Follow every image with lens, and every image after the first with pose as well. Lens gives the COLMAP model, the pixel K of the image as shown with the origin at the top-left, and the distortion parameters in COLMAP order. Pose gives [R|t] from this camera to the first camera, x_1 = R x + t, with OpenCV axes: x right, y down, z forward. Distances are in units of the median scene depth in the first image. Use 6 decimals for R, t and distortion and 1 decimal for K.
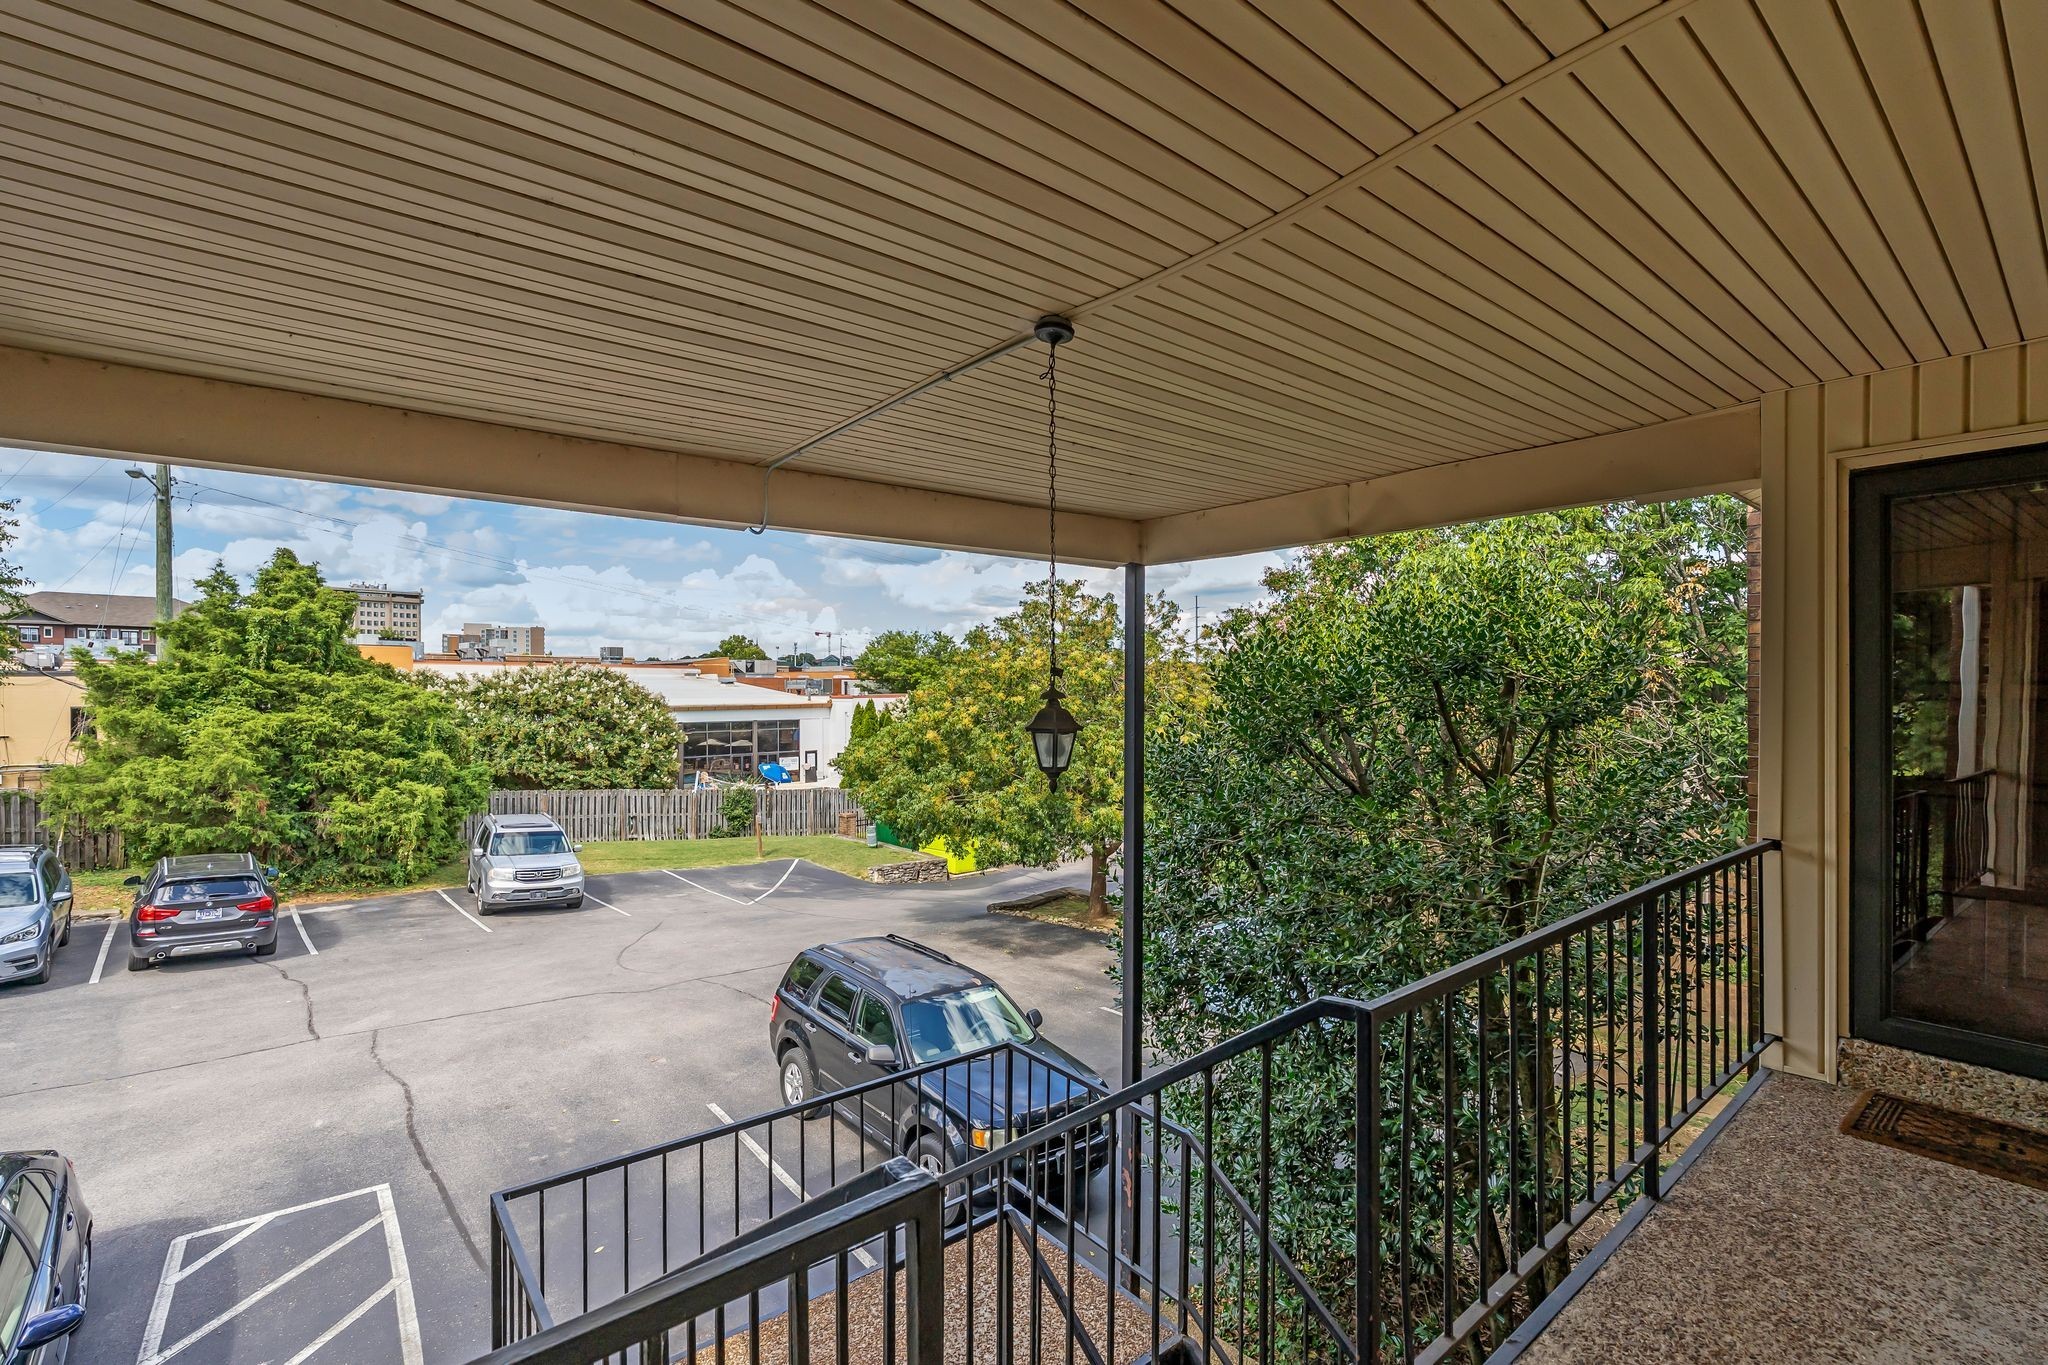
lens RADIAL K [[901.8, 0, 1024.0], [0, 901.8, 682.5], [0, 0, 1]] dist [-0.000343, -0.000249]
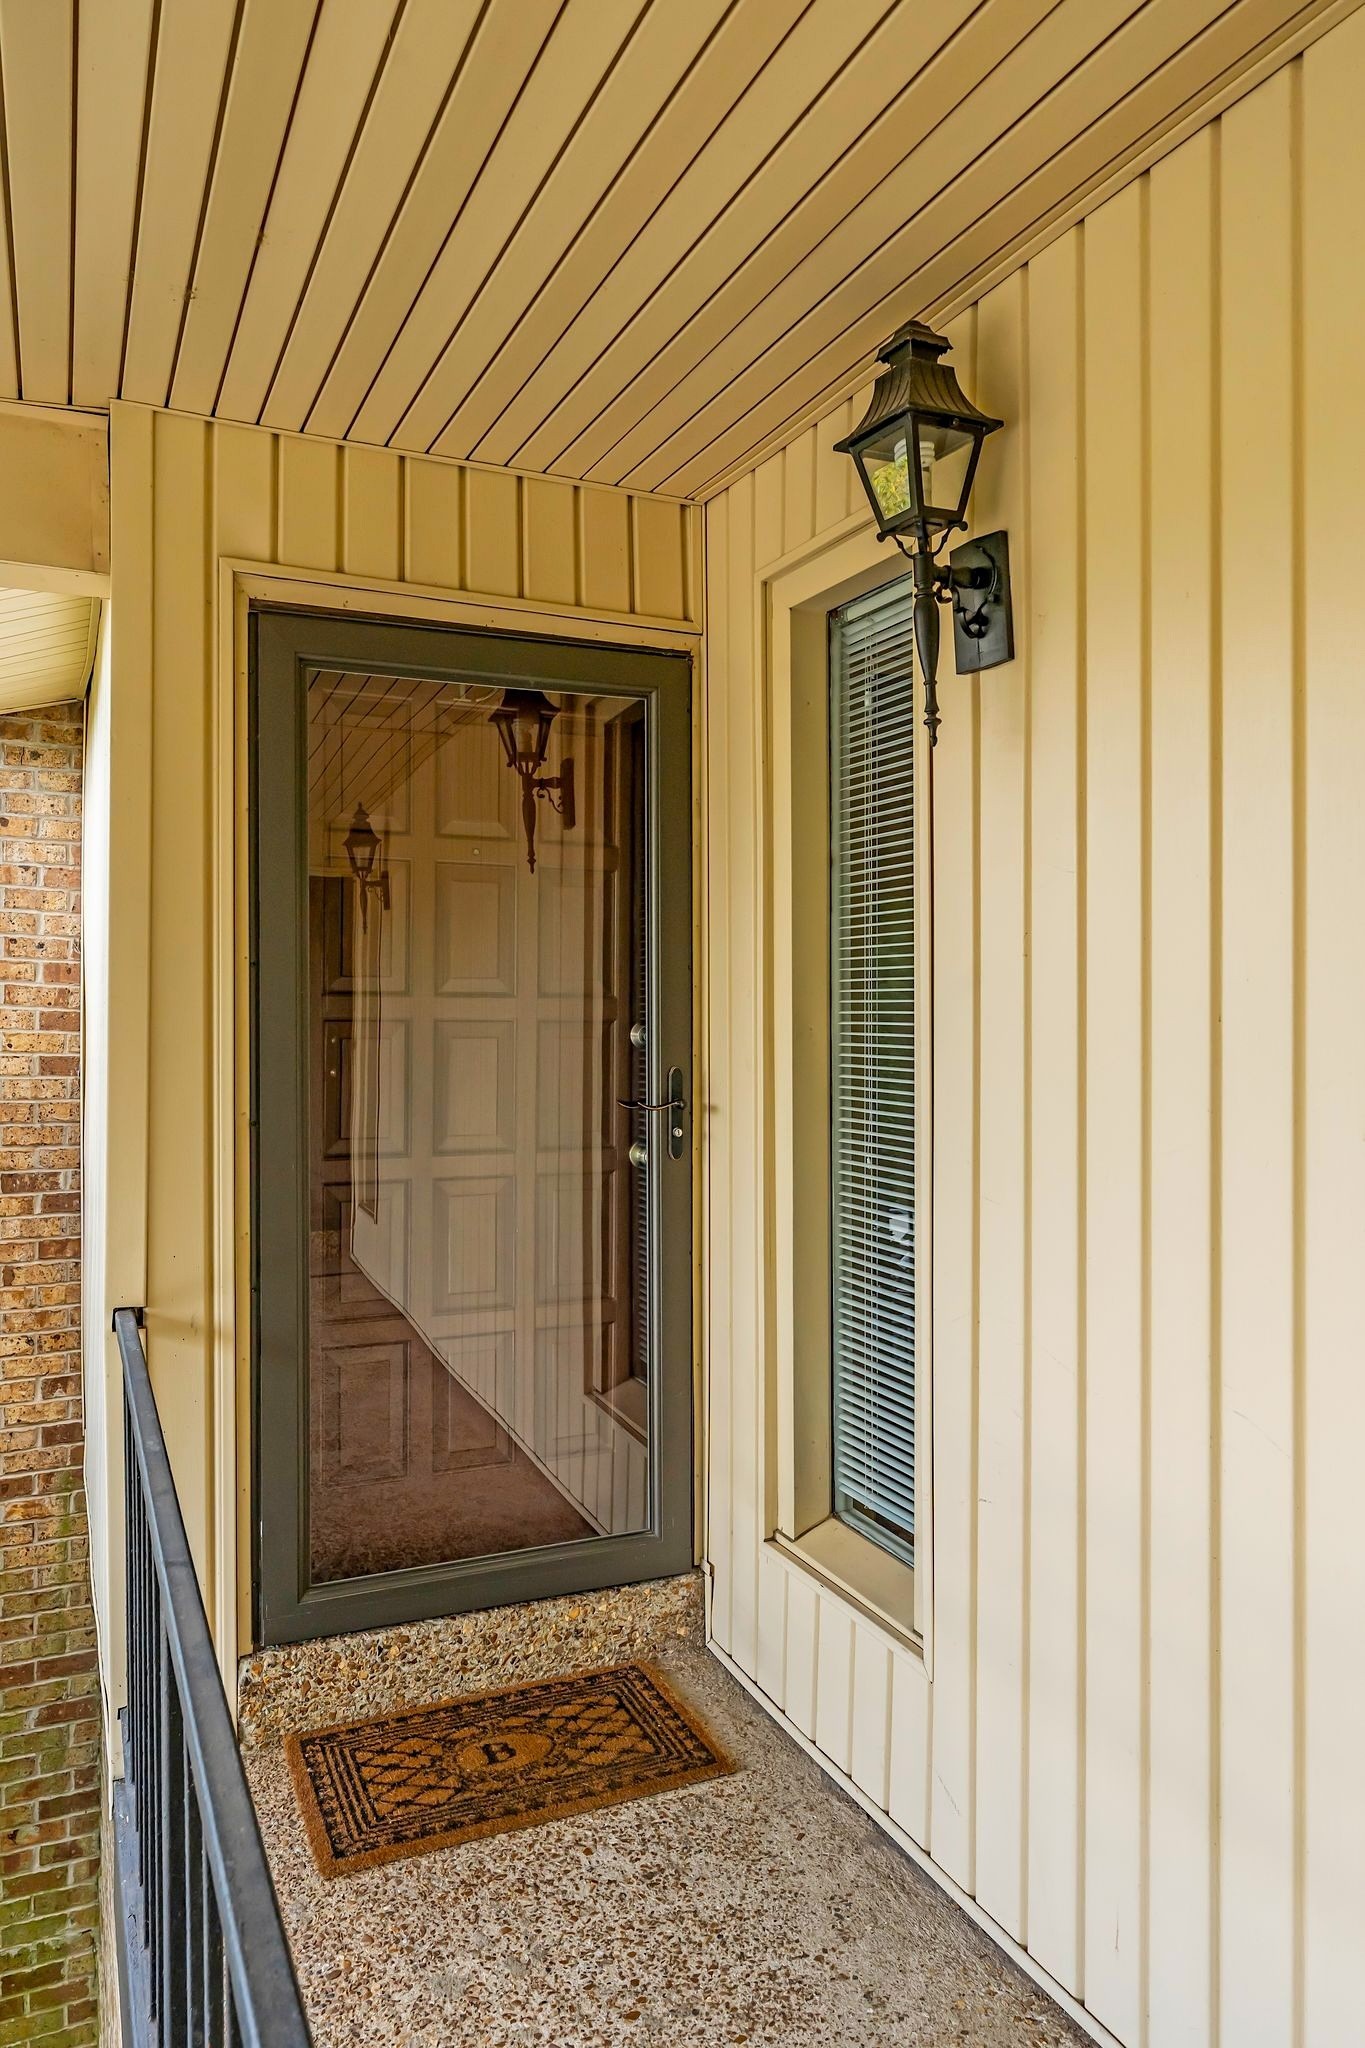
lens RADIAL K [[1342.8, 0, 682.5], [0, 1342.8, 1024.0], [0, 0, 1]] dist [0.004343, 0.000925]
pose [[0.244662, -0.000610, 0.969608, 0.205313], [-0.010988, 0.999934, 0.003402, 0.014246], [-0.969546, -0.011486, 0.244639, 0.569447]]
